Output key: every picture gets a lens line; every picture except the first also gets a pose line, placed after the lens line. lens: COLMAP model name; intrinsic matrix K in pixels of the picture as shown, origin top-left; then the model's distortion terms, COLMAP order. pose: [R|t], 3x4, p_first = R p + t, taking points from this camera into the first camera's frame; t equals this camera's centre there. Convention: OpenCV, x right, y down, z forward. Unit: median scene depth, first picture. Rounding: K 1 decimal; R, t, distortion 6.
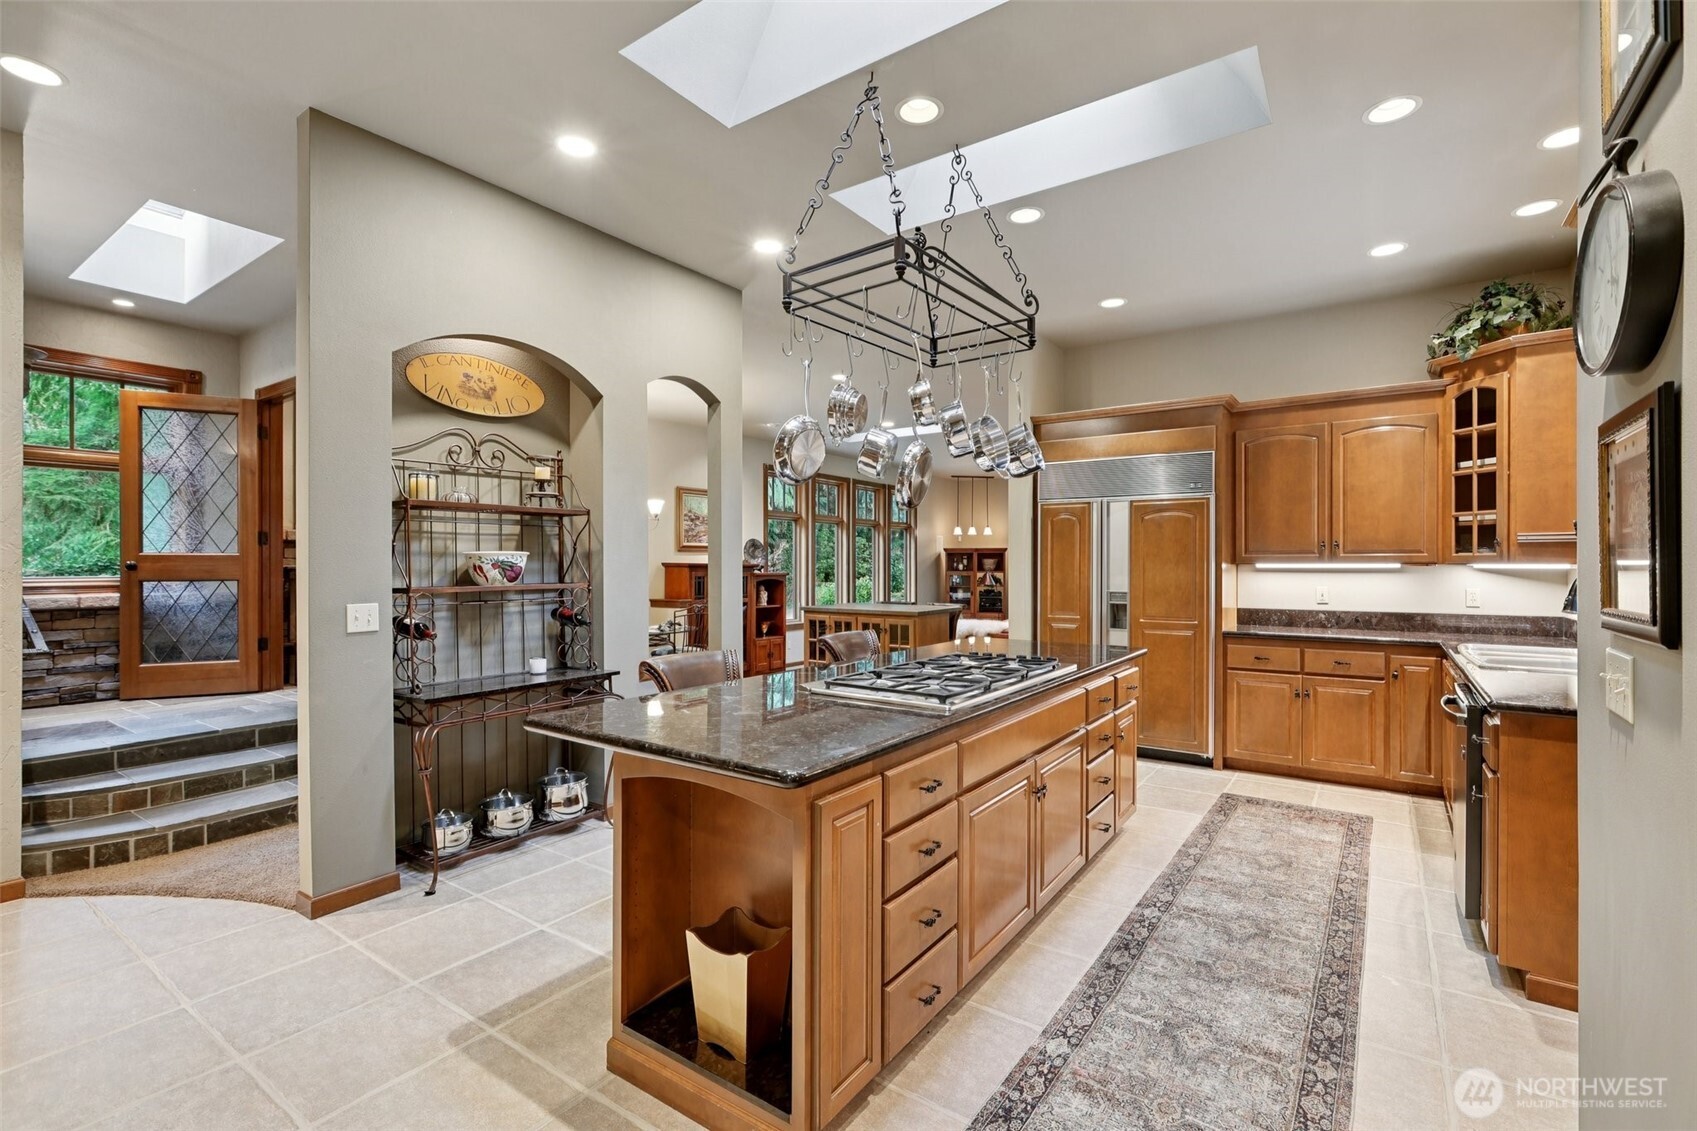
lens RADIAL K [[742.0, 0, 853.1], [0, 742.0, 576.4], [0, 0, 1]] dist [-0.035976, 0.000212]
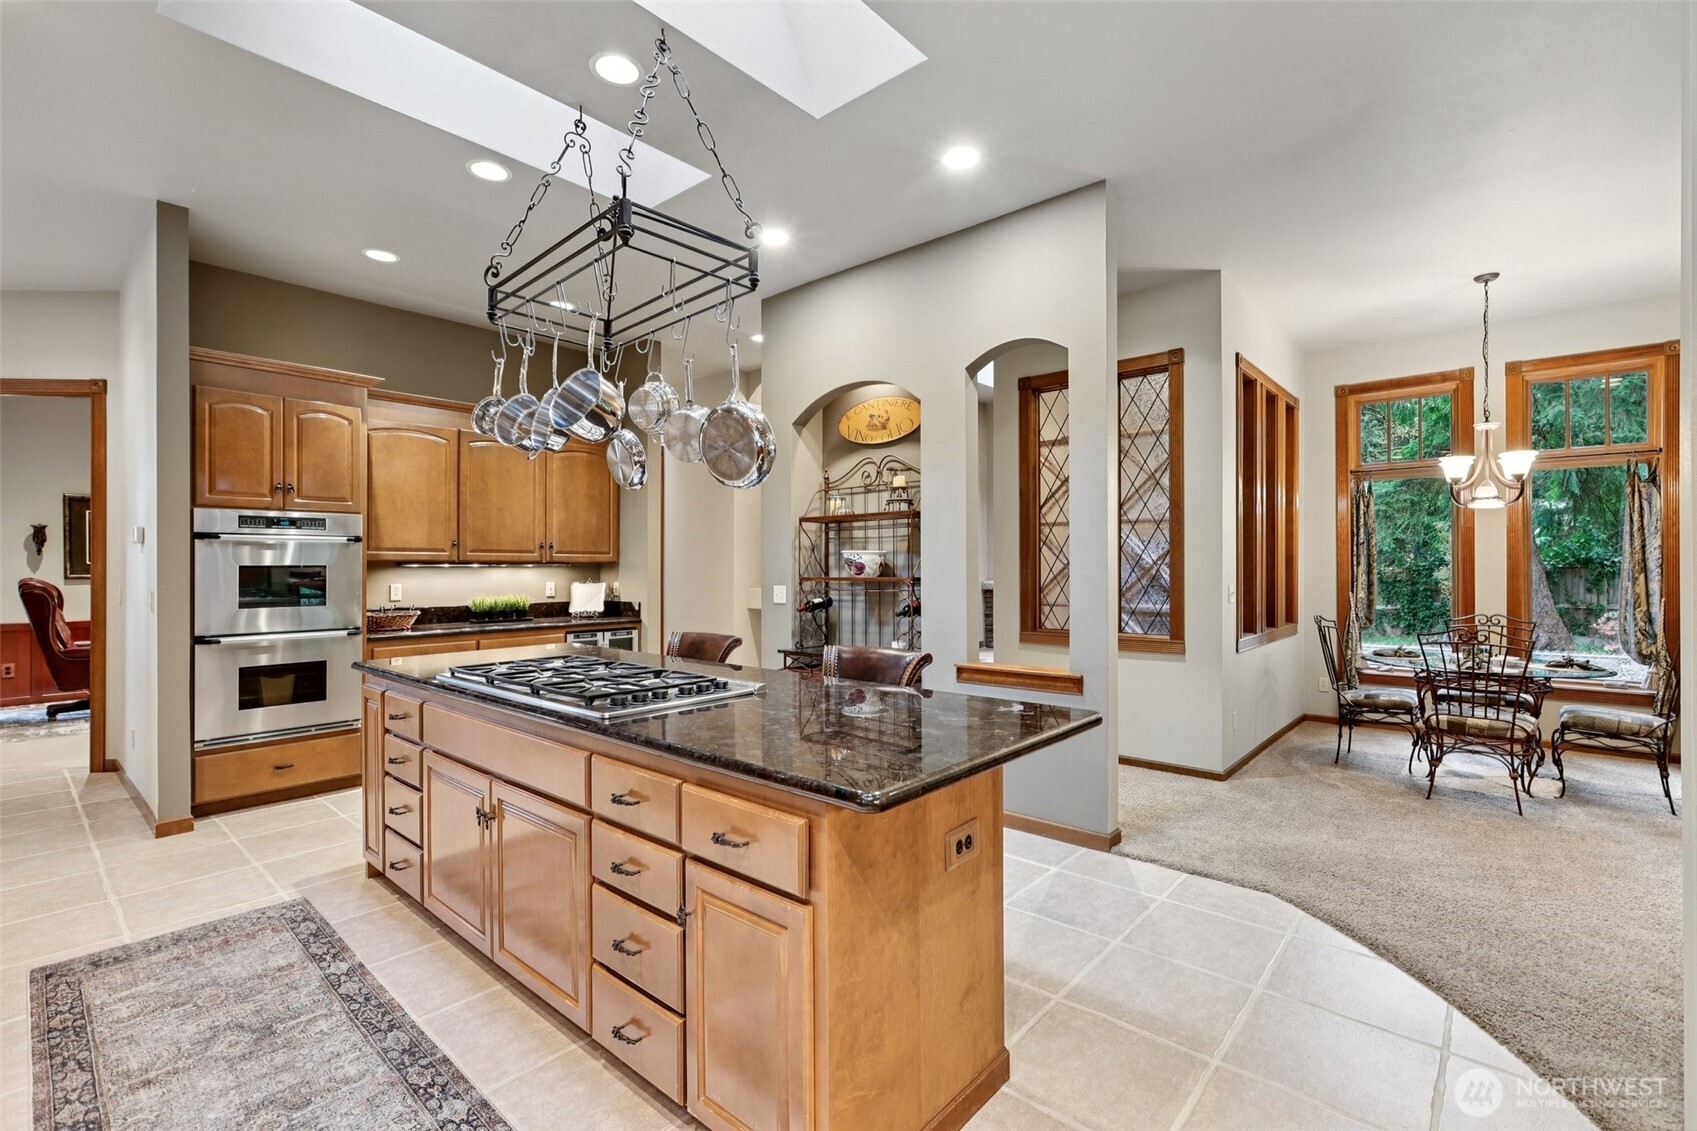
lens RADIAL K [[757.2, 0, 857.2], [0, 757.2, 562.3], [0, 0, 1]] dist [0.019582, -0.008639]
pose [[-0.105480, -0.003484, -0.994415, 1.025936], [-0.009355, 0.999953, -0.002511, -0.013112], [0.994377, 0.009037, -0.105507, 1.409380]]
